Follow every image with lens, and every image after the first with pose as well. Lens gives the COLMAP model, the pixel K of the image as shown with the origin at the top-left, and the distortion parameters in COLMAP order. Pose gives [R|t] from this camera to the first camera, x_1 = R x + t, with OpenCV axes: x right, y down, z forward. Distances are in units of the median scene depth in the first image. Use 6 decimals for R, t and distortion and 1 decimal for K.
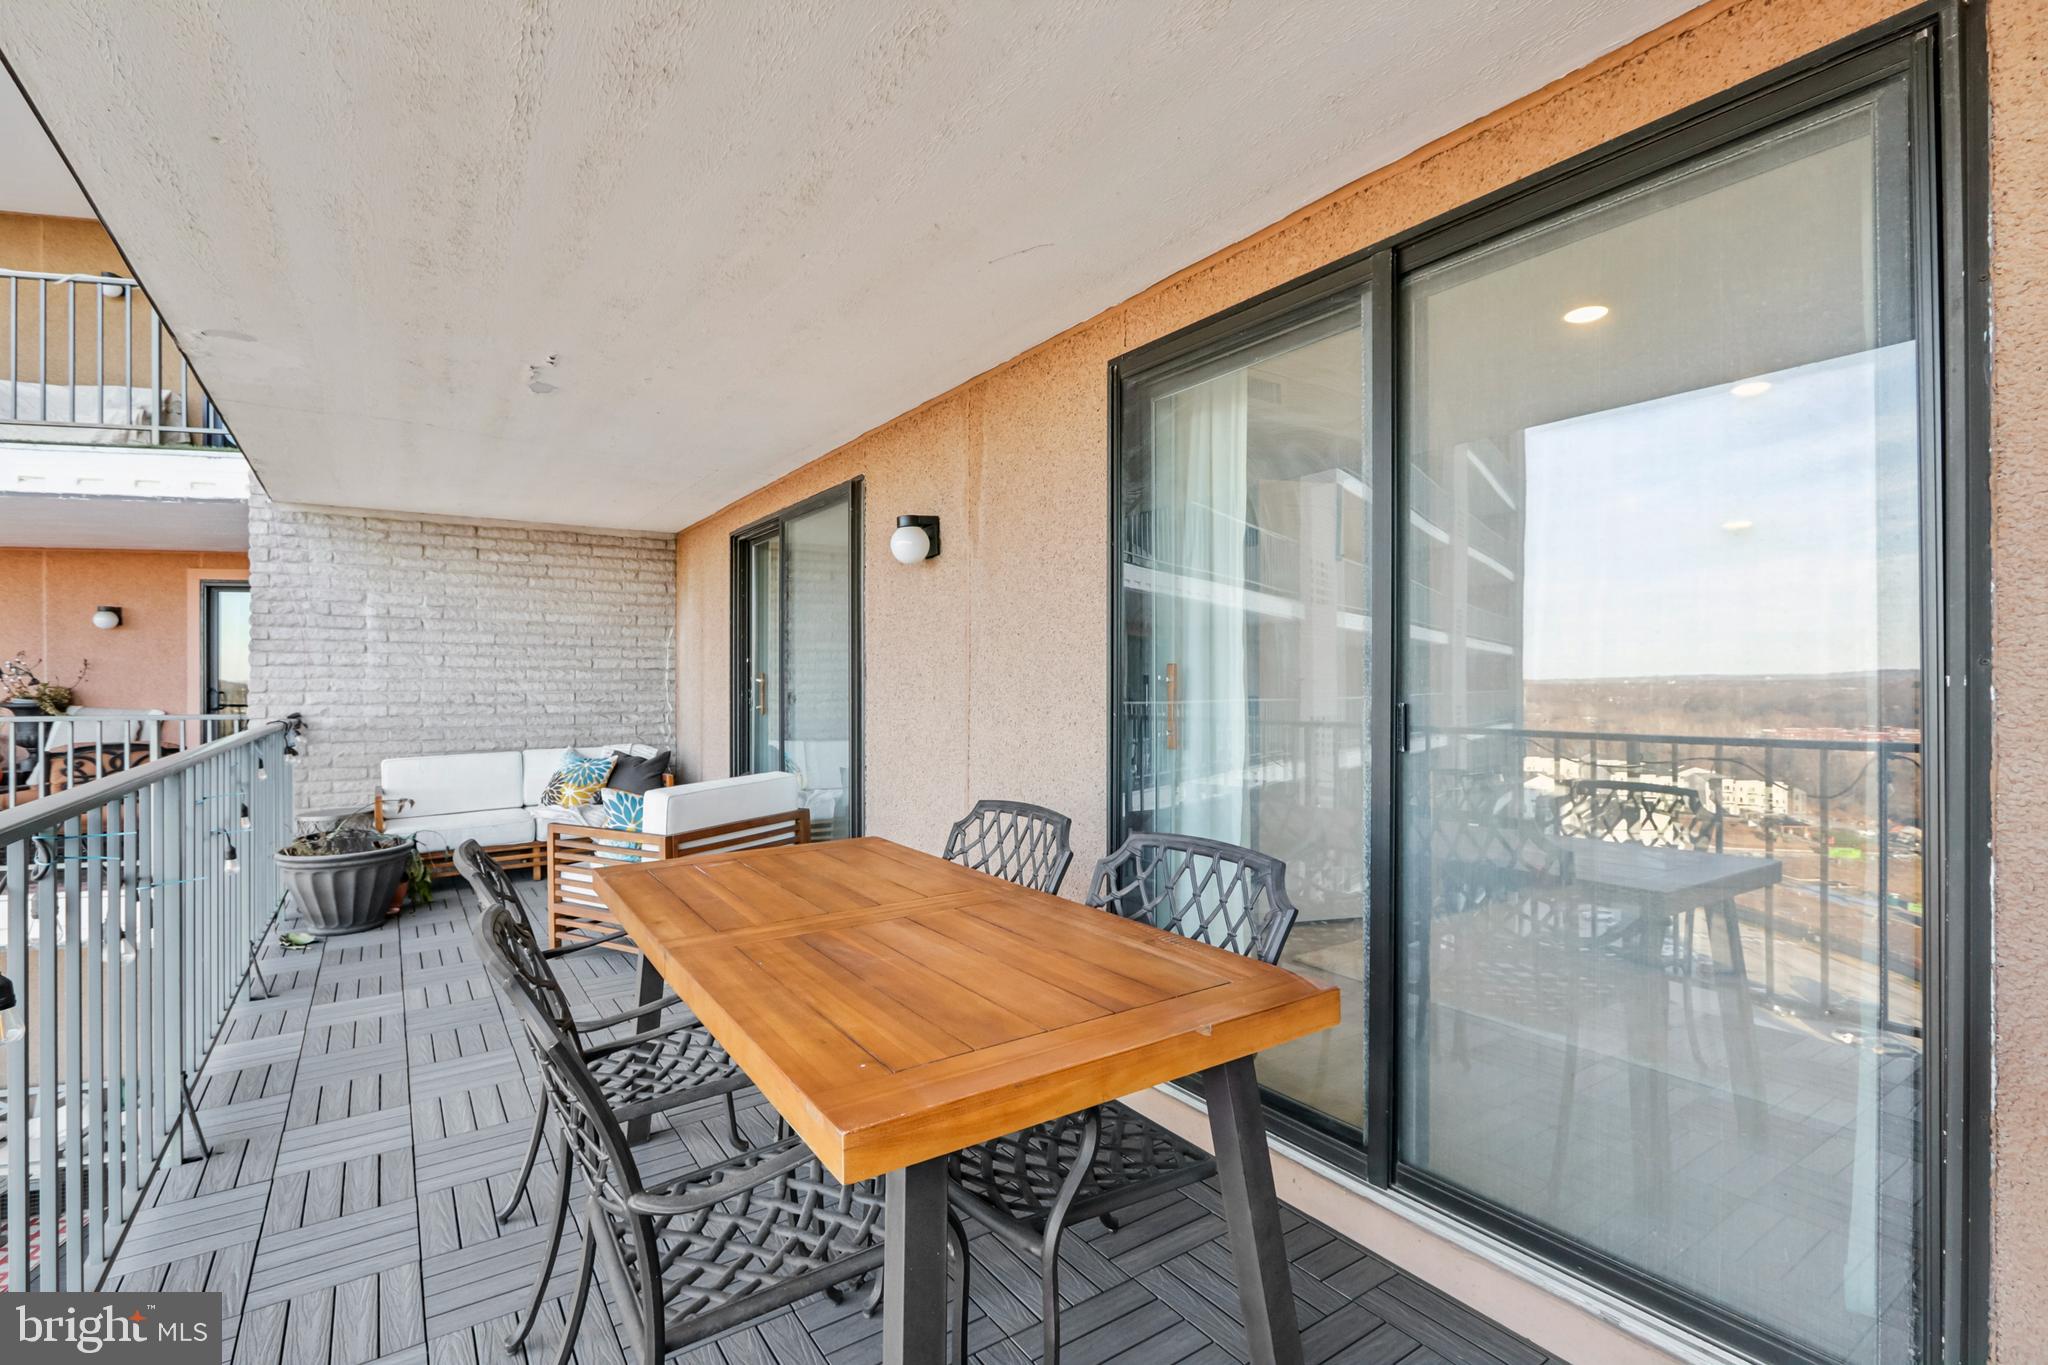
lens RADIAL K [[978.3, 0, 1029.3], [0, 978.3, 678.6], [0, 0, 1]] dist [-0.005633, -0.000572]
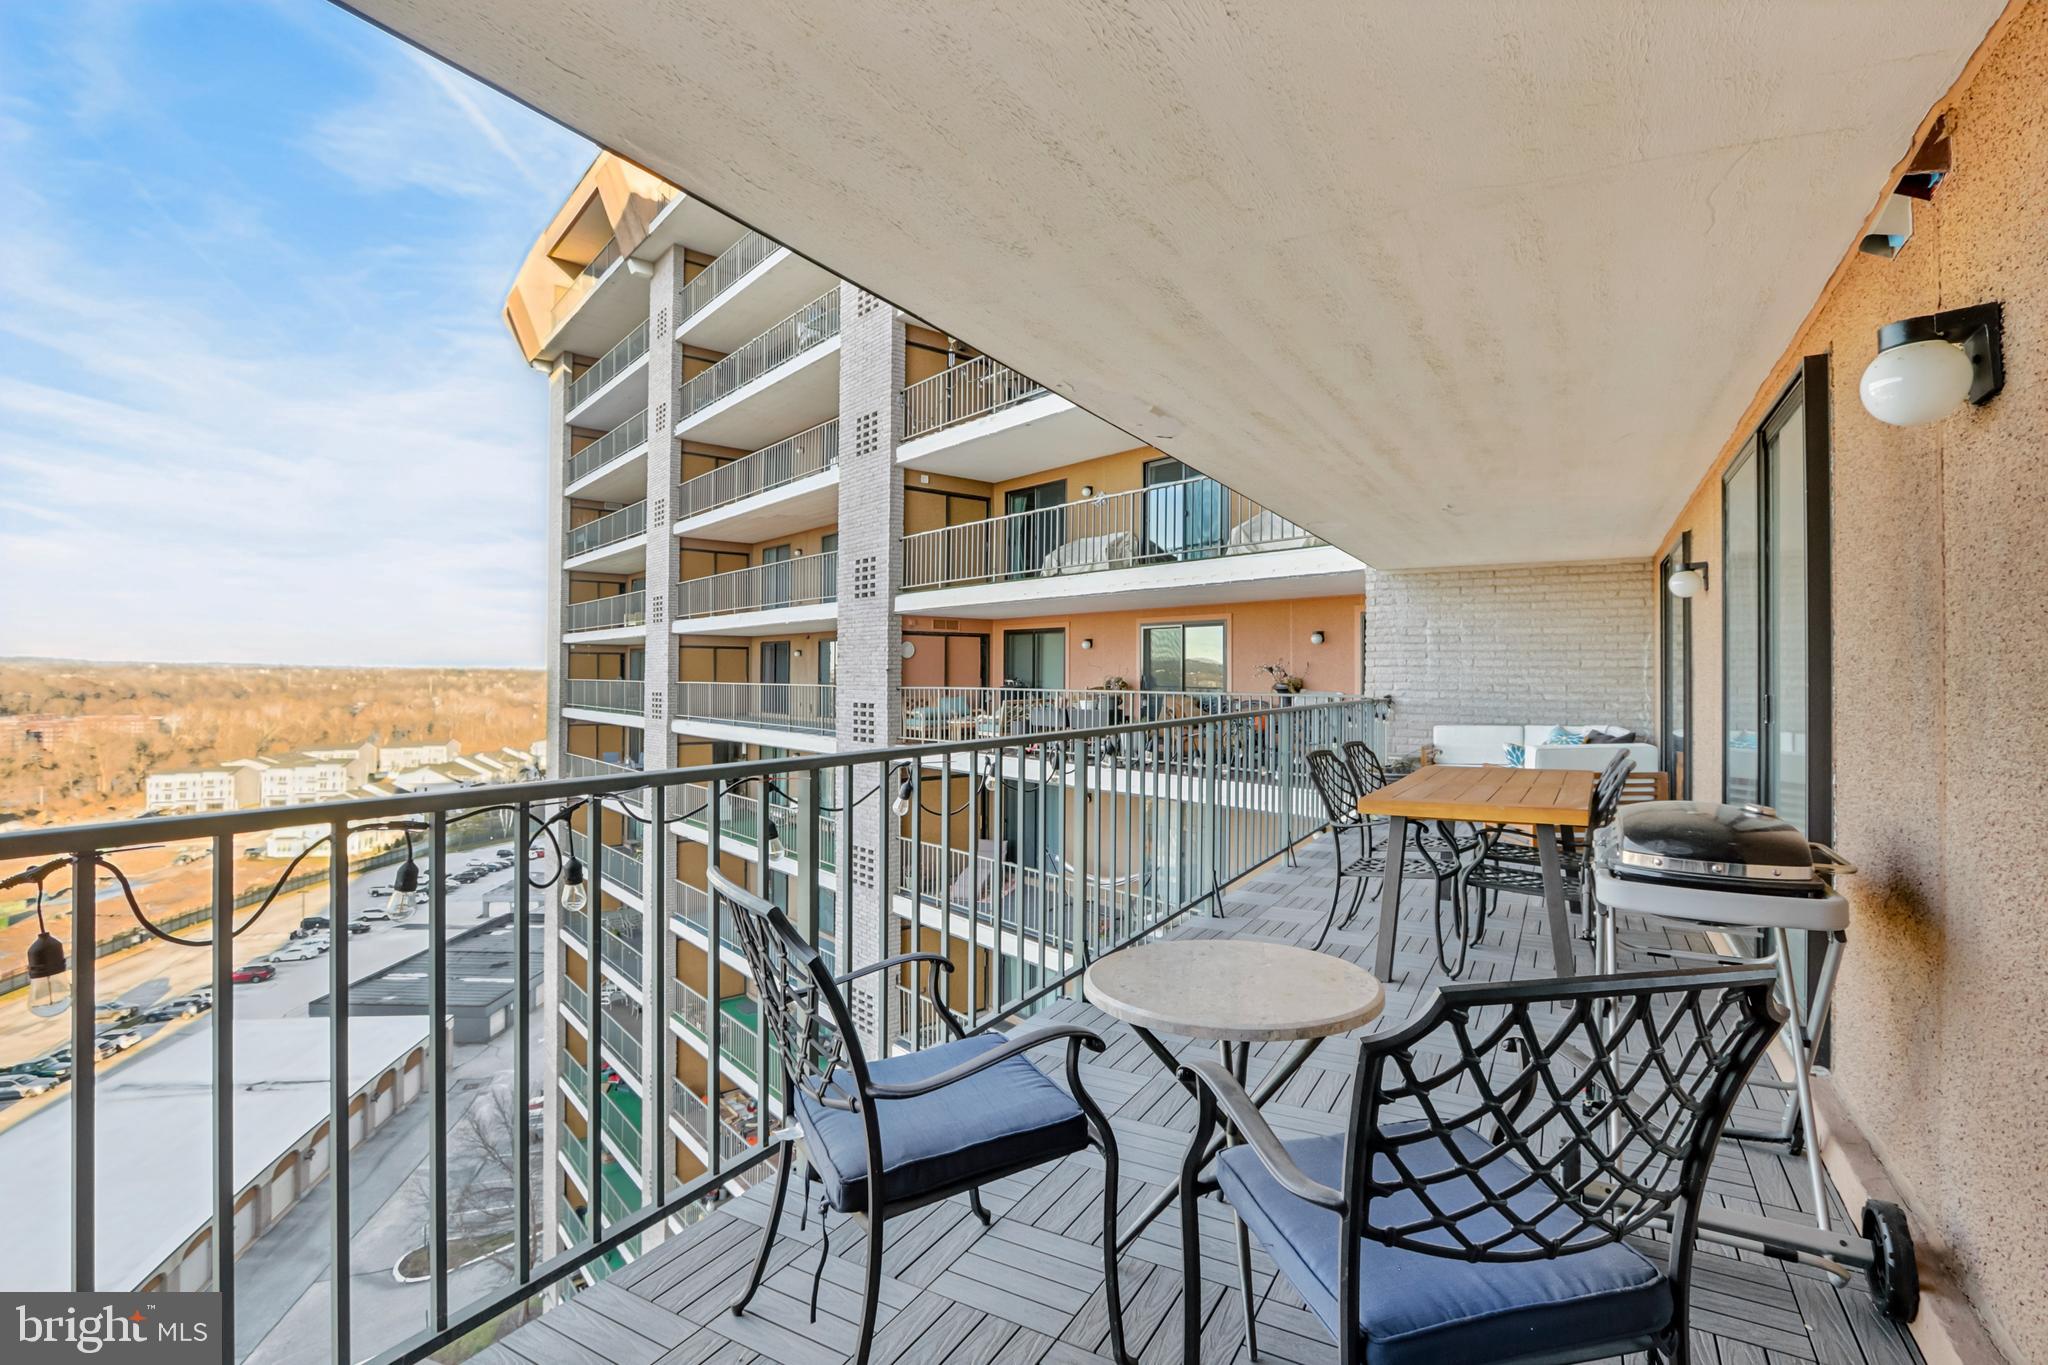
lens RADIAL K [[978.3, 0, 1022.2], [0, 978.3, 679.0], [0, 0, 1]] dist [-0.005633, -0.000572]
pose [[0.460989, 0.008550, -0.887365, 0.389742], [-0.002006, 0.999961, 0.008593, -0.004258], [0.887404, -0.002181, 0.460988, -0.288954]]
